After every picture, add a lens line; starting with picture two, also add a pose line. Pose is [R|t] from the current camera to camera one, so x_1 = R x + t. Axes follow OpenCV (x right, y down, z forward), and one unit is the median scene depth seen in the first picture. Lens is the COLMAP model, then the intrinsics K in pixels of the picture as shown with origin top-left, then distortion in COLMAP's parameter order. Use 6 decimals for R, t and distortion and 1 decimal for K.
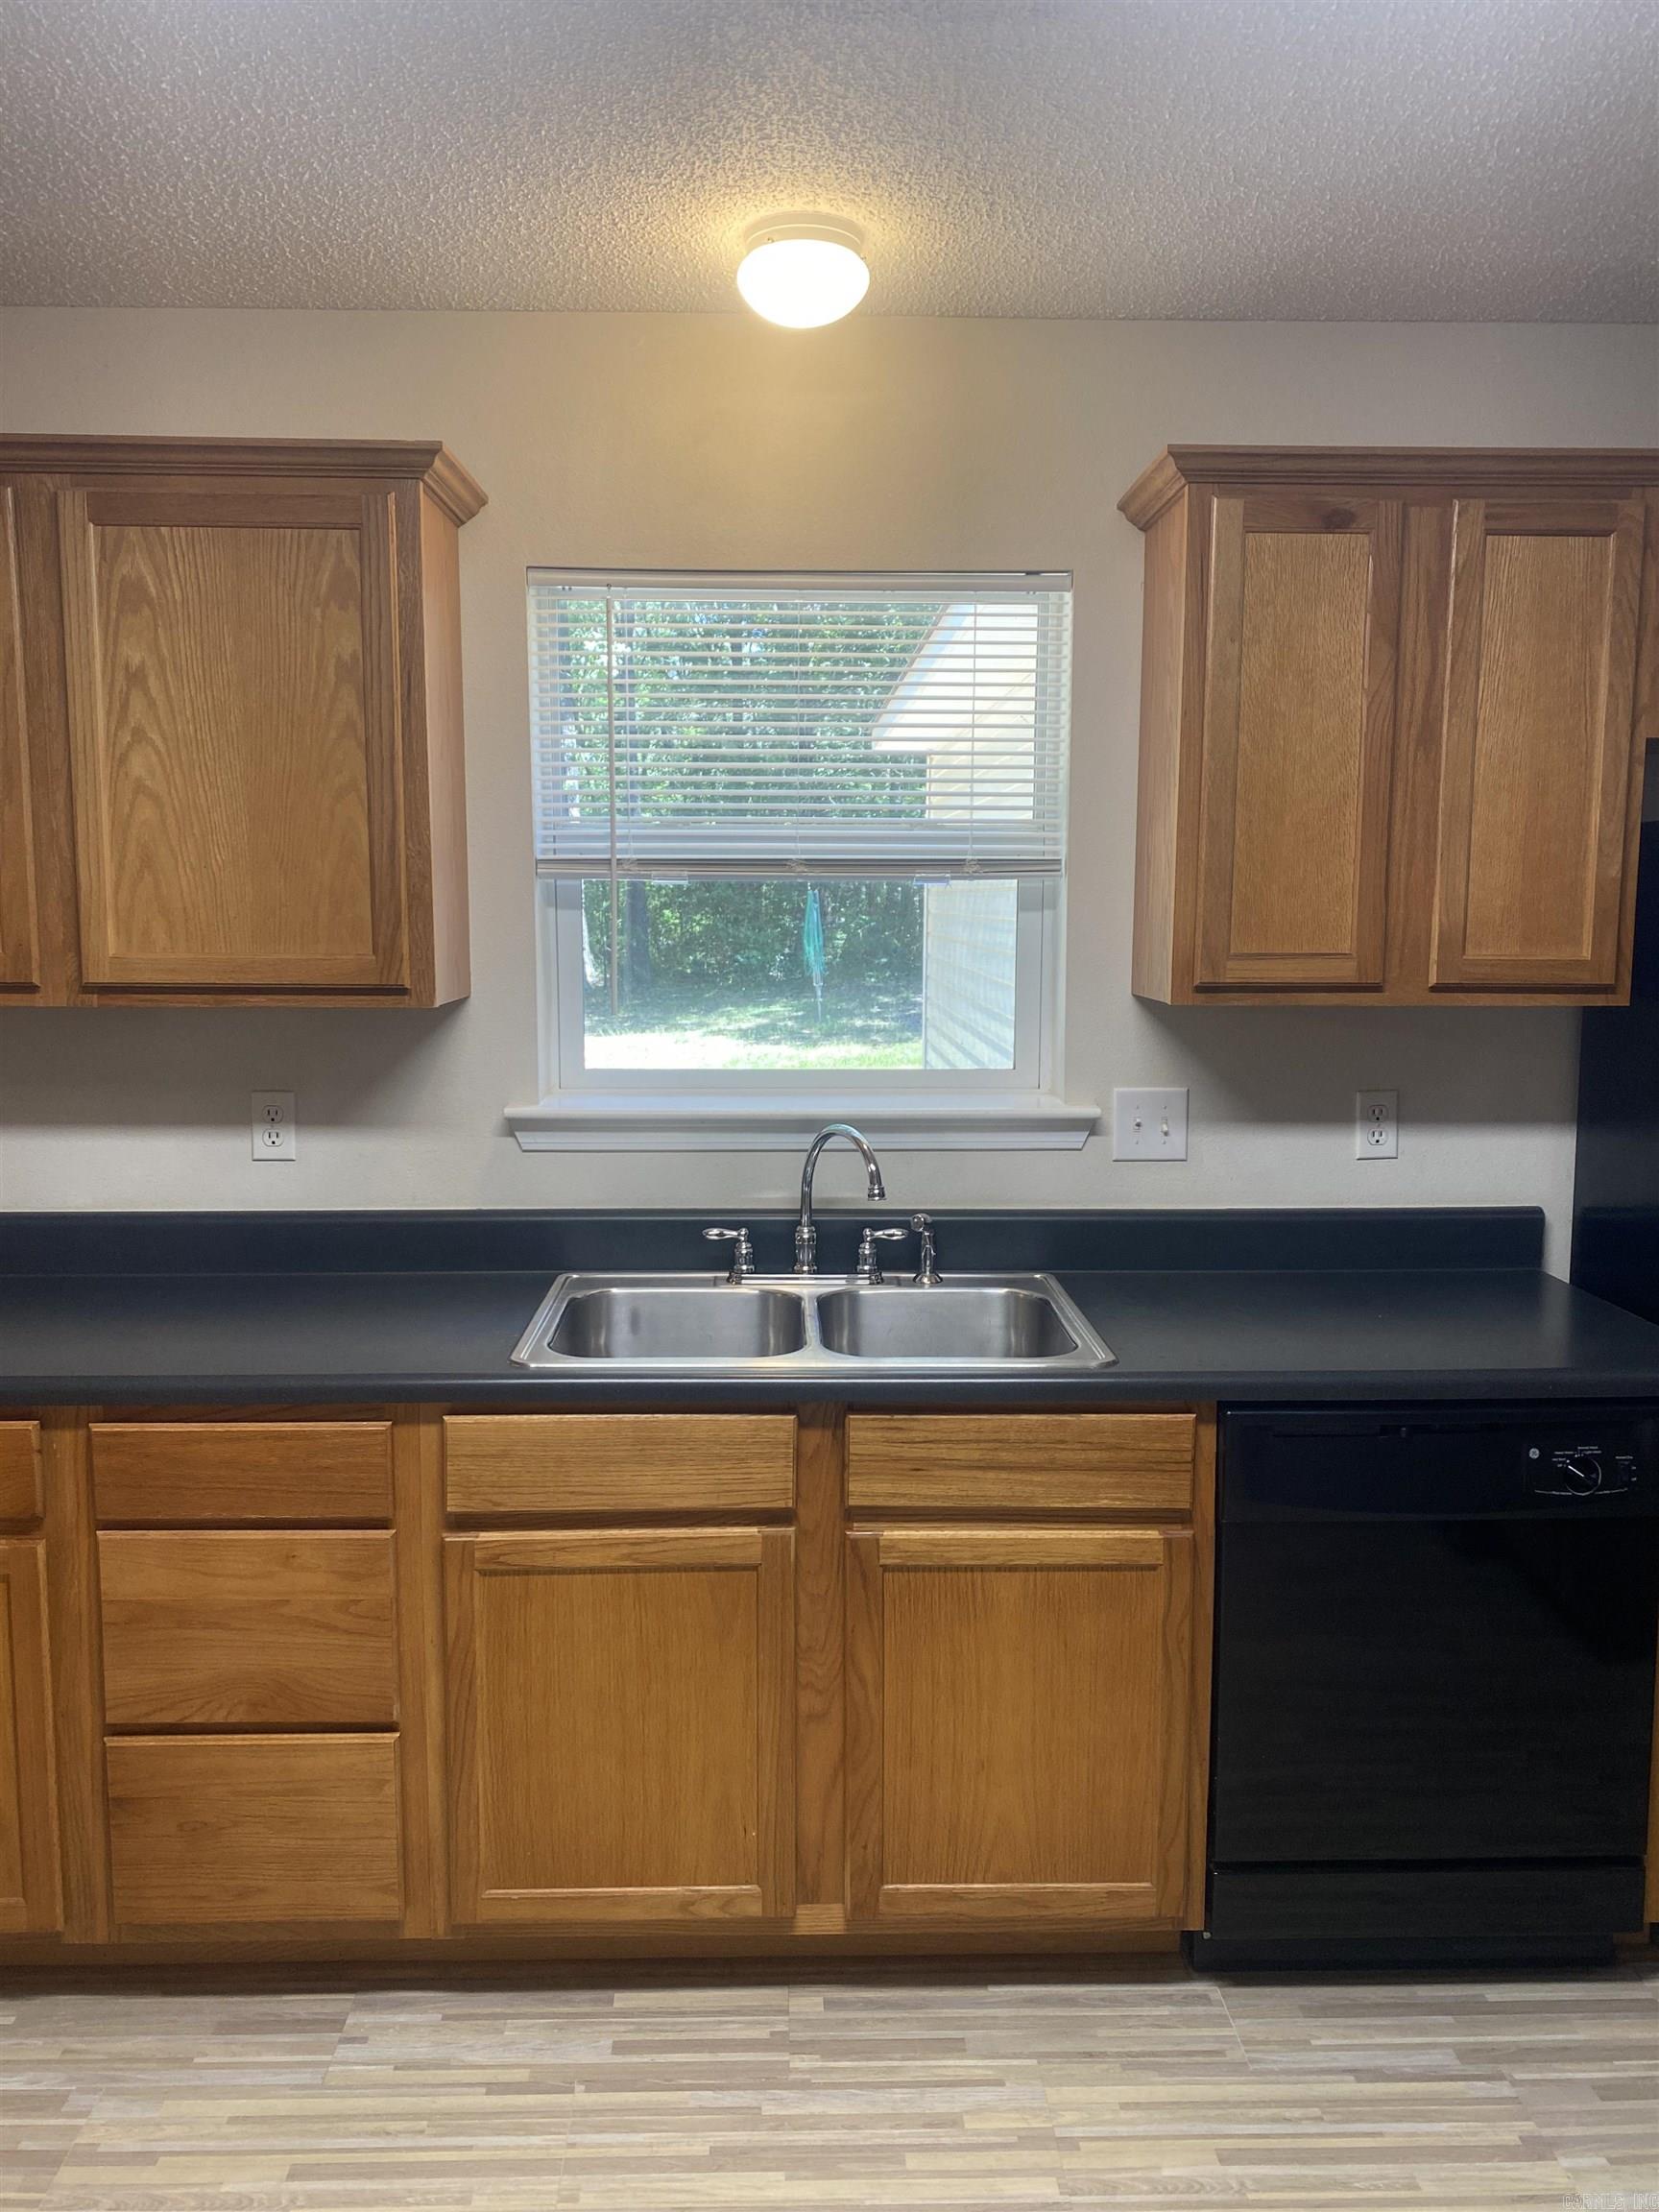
lens RADIAL K [[1680.5, 0, 806.0], [0, 1680.5, 1088.4], [0, 0, 1]] dist [0.024369, -0.037388]
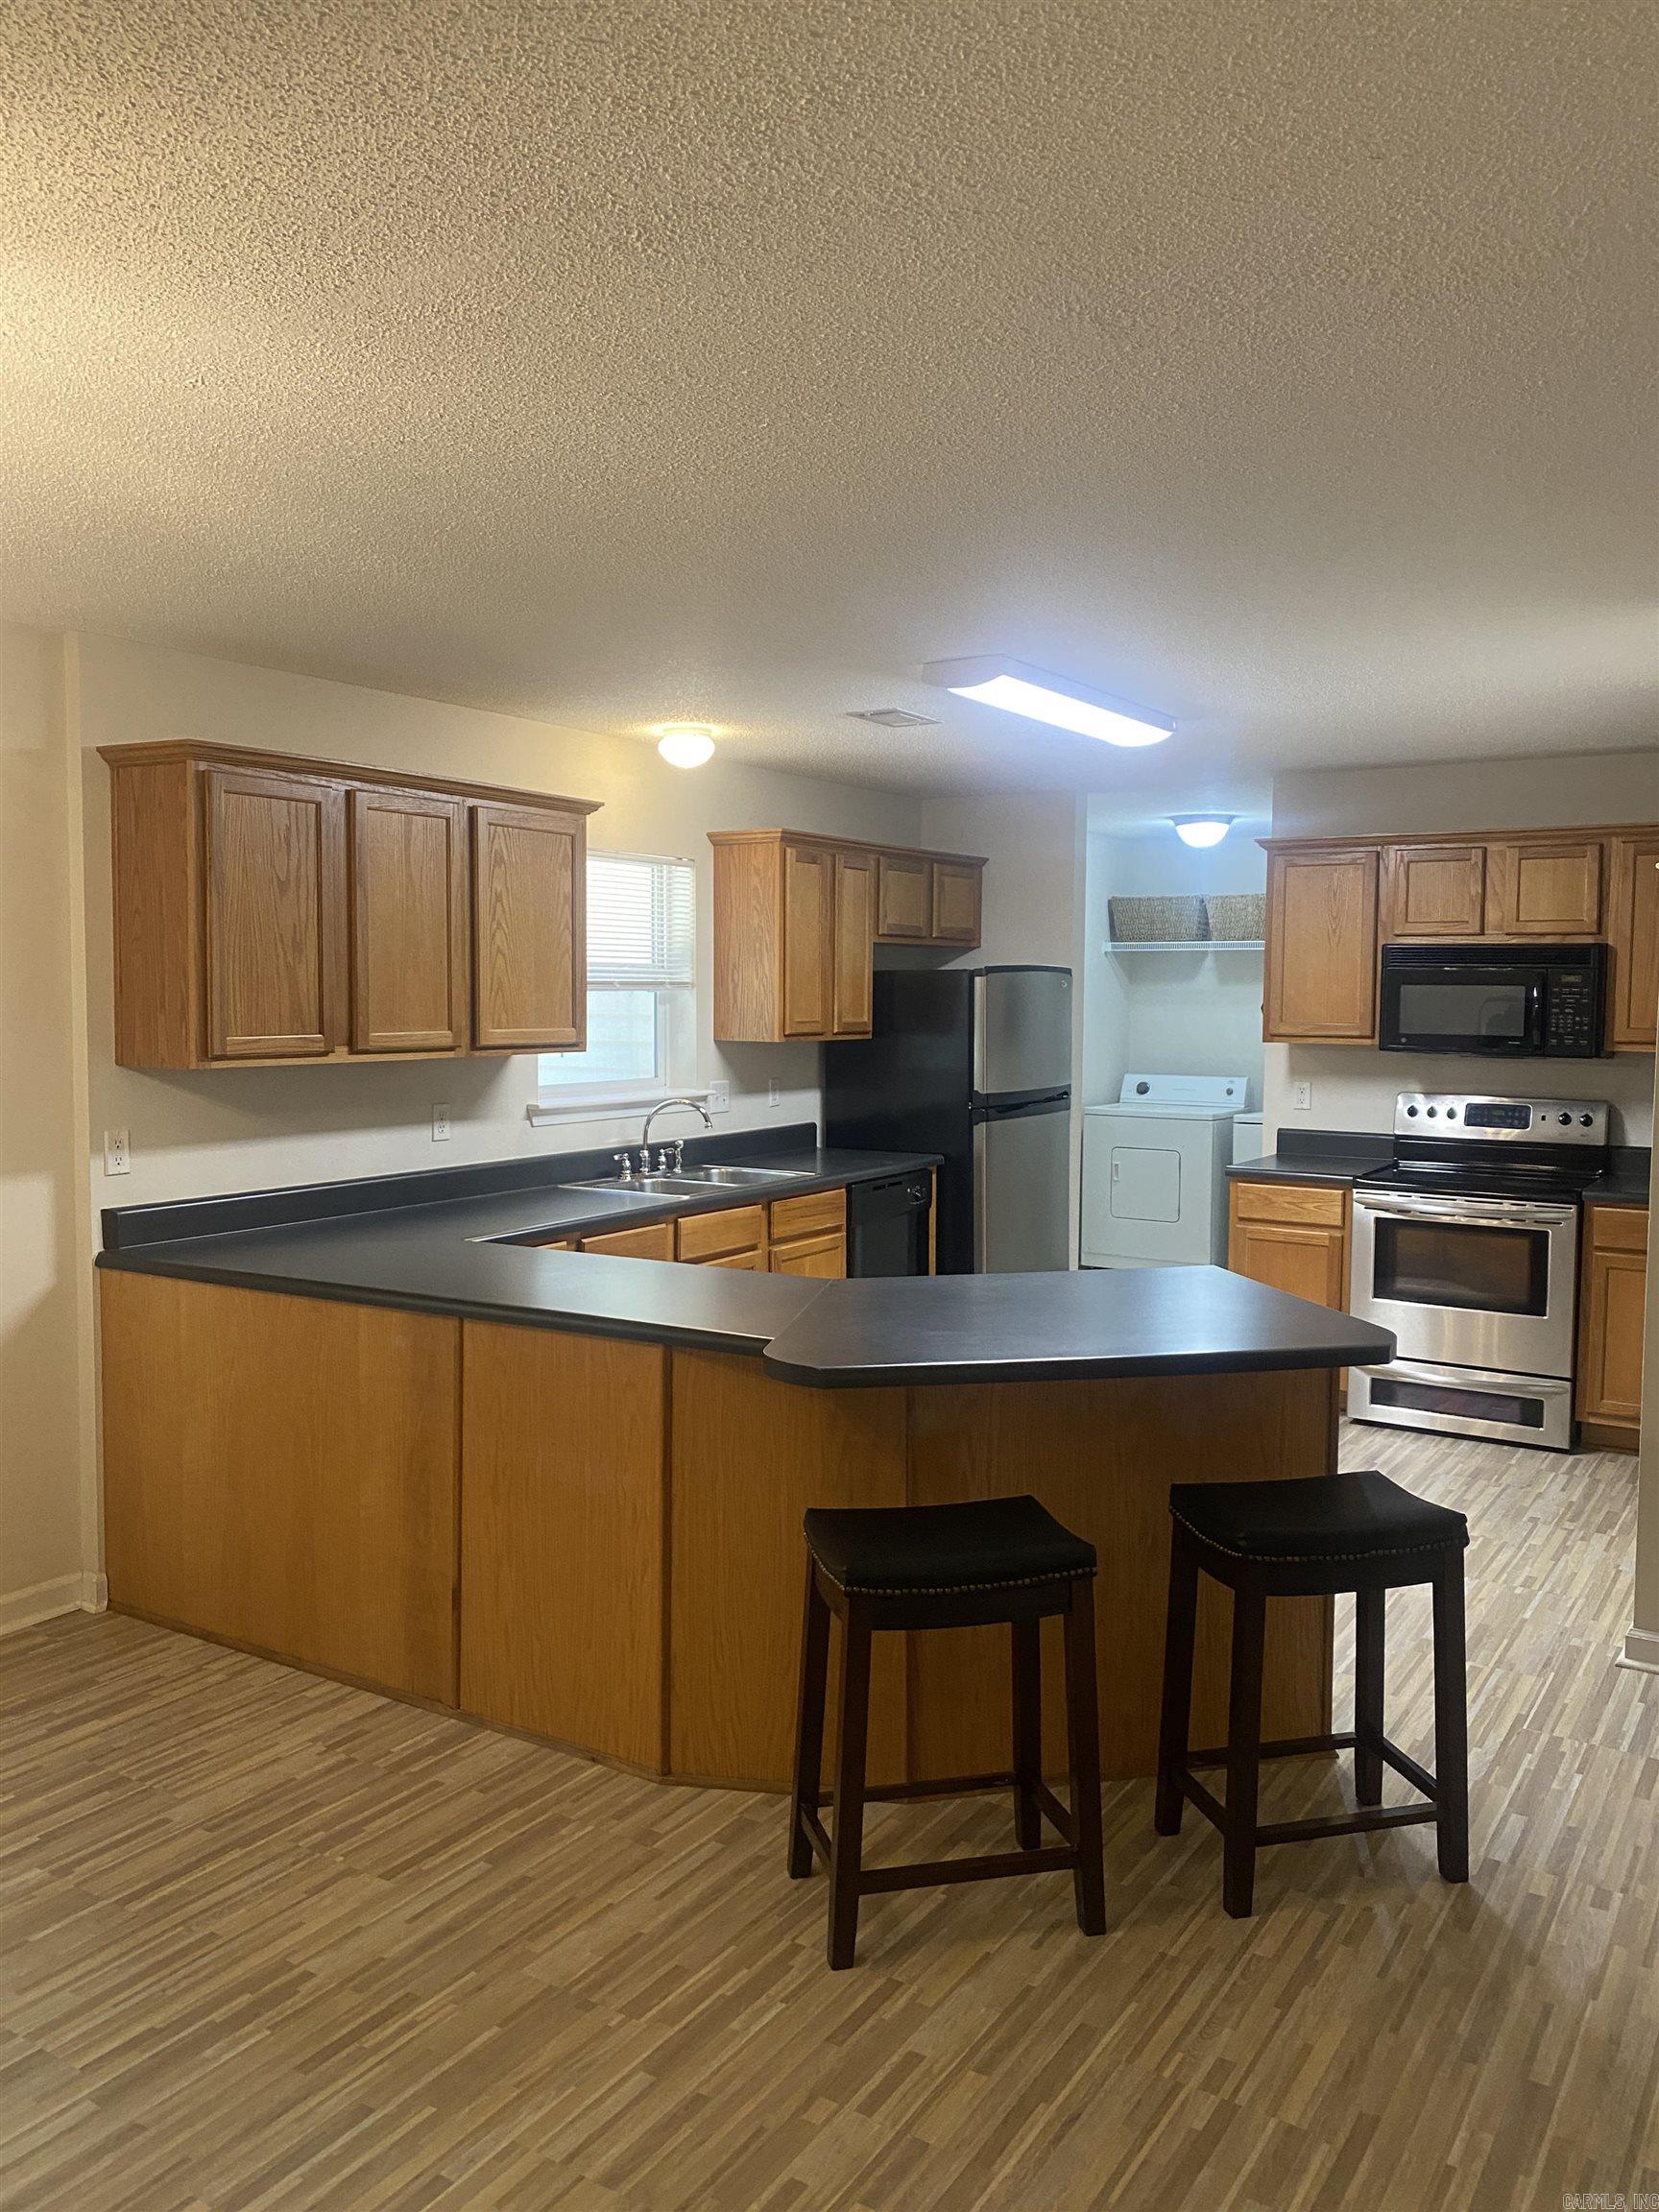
lens RADIAL K [[1680.5, 0, 797.7], [0, 1680.5, 1112.4], [0, 0, 1]] dist [0.024369, -0.037388]
pose [[0.564801, -0.060778, 0.822986, -1.904412], [0.093064, 0.995613, 0.009658, 0.034202], [-0.819962, 0.071135, 0.567980, -0.460166]]
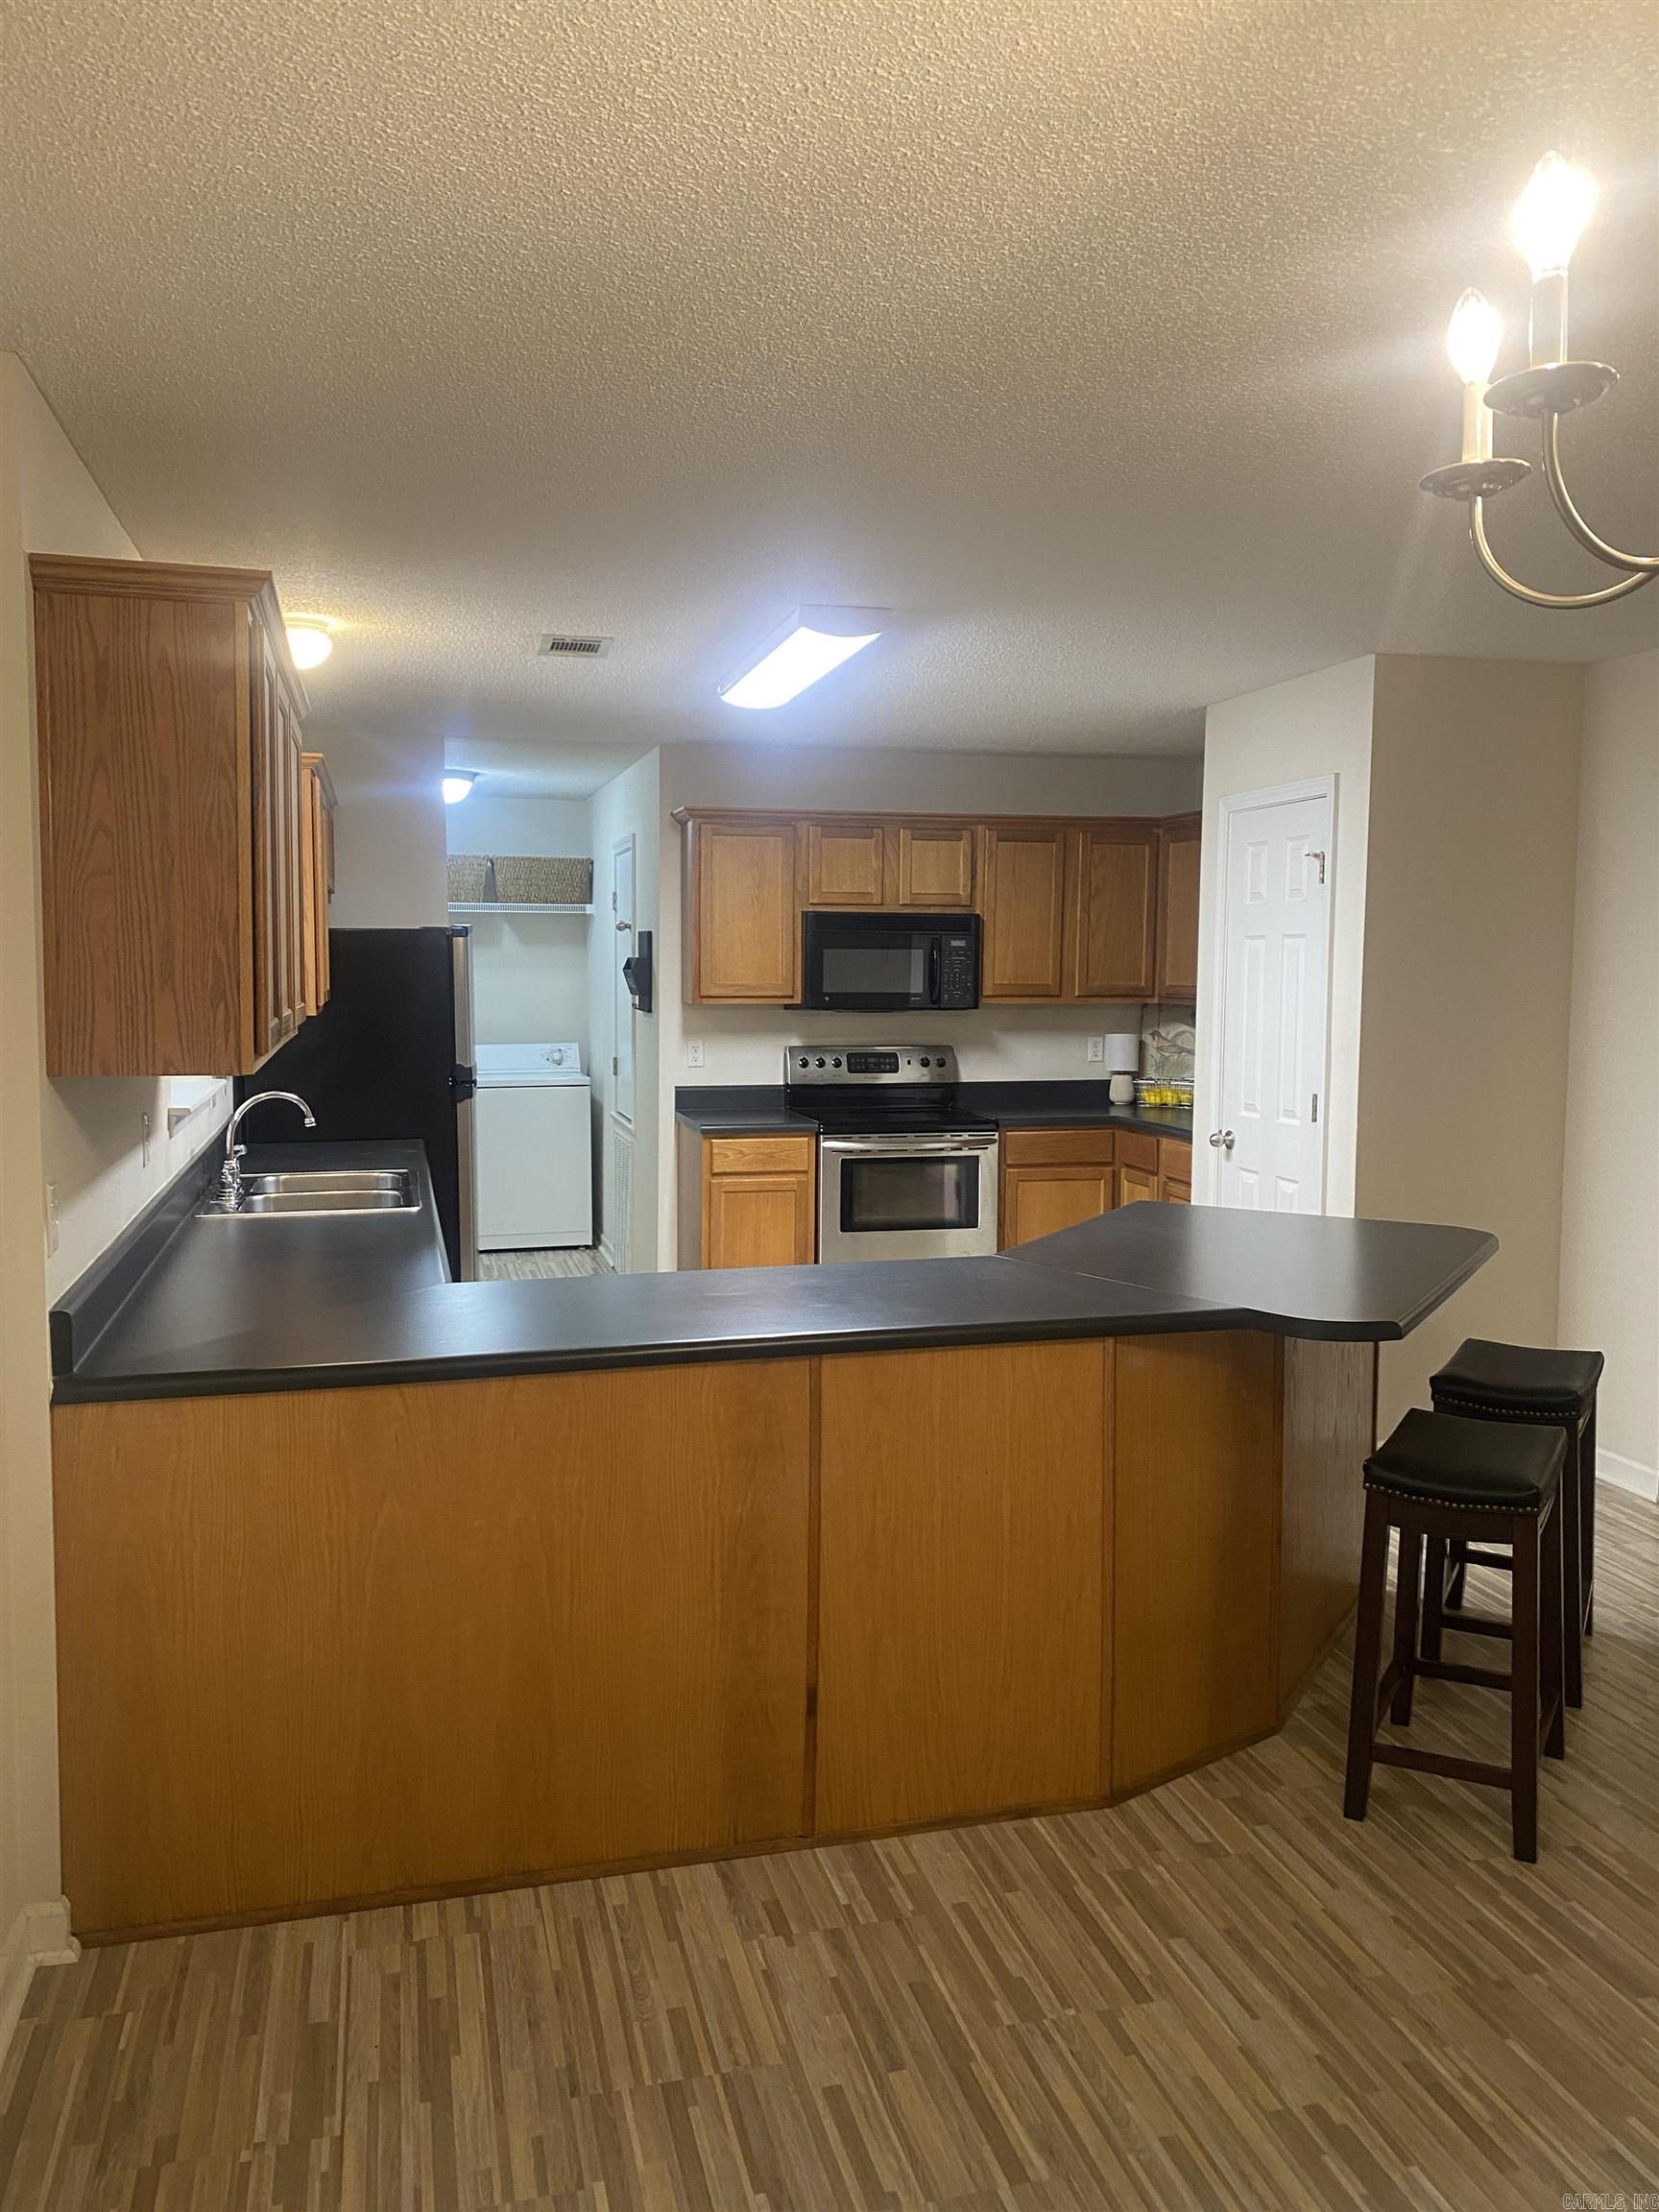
lens RADIAL K [[1680.5, 0, 812.1], [0, 1680.5, 1100.3], [0, 0, 1]] dist [0.024369, -0.037388]
pose [[-0.217615, -0.087025, 0.972147, -2.019788], [0.109827, 0.987508, 0.112985, -0.118648], [-0.969836, 0.131355, -0.205339, 0.869366]]
